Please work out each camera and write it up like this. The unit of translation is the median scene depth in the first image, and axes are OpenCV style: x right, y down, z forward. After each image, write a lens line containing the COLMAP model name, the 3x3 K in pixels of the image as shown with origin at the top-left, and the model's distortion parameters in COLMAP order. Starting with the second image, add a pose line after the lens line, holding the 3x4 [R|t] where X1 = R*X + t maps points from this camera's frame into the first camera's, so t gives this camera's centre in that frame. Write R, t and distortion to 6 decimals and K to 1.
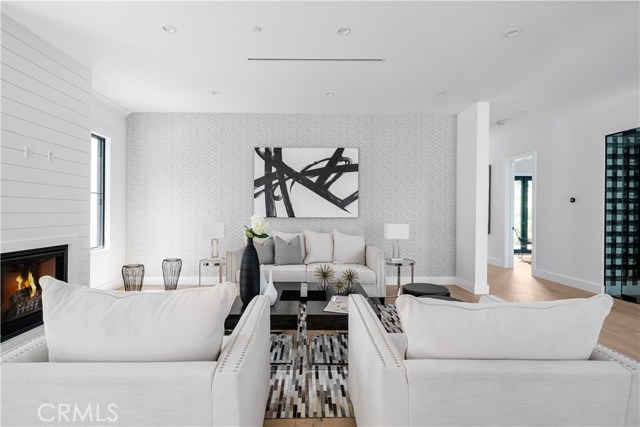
lens RADIAL K [[305.8, 0, 316.8], [0, 305.8, 212.0], [0, 0, 1]] dist [-0.002063, 0.000133]
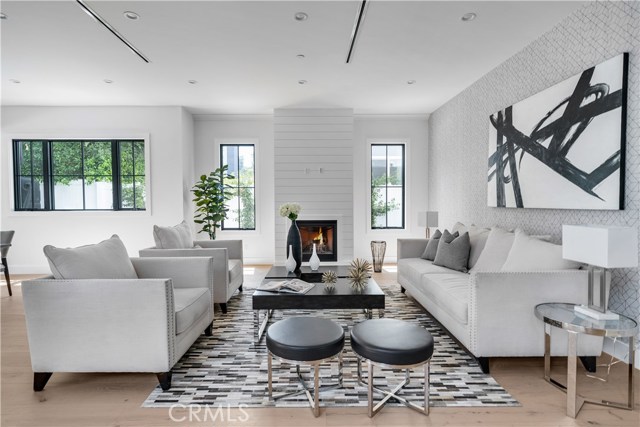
lens RADIAL K [[322.0, 0, 317.2], [0, 322.0, 211.8], [0, 0, 1]] dist [-0.002564, -0.001396]
pose [[-0.000024, 0.028771, -0.999586, 0.609199], [0.002010, 0.999584, 0.028771, 0.005900], [0.999998, -0.002009, -0.000082, 0.564631]]
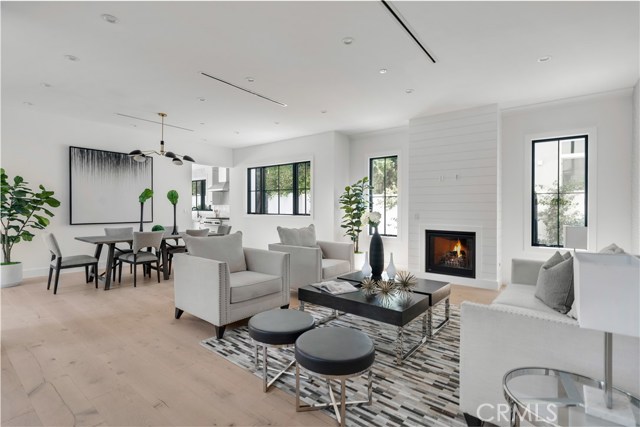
lens RADIAL K [[305.8, 0, 316.8], [0, 305.8, 212.0], [0, 0, 1]] dist [-0.002063, 0.000133]
pose [[-0.635763, -0.000600, -0.771884, 0.529209], [-0.012162, 0.999883, 0.009240, 0.002913], [0.771789, 0.015262, -0.635696, 0.856211]]
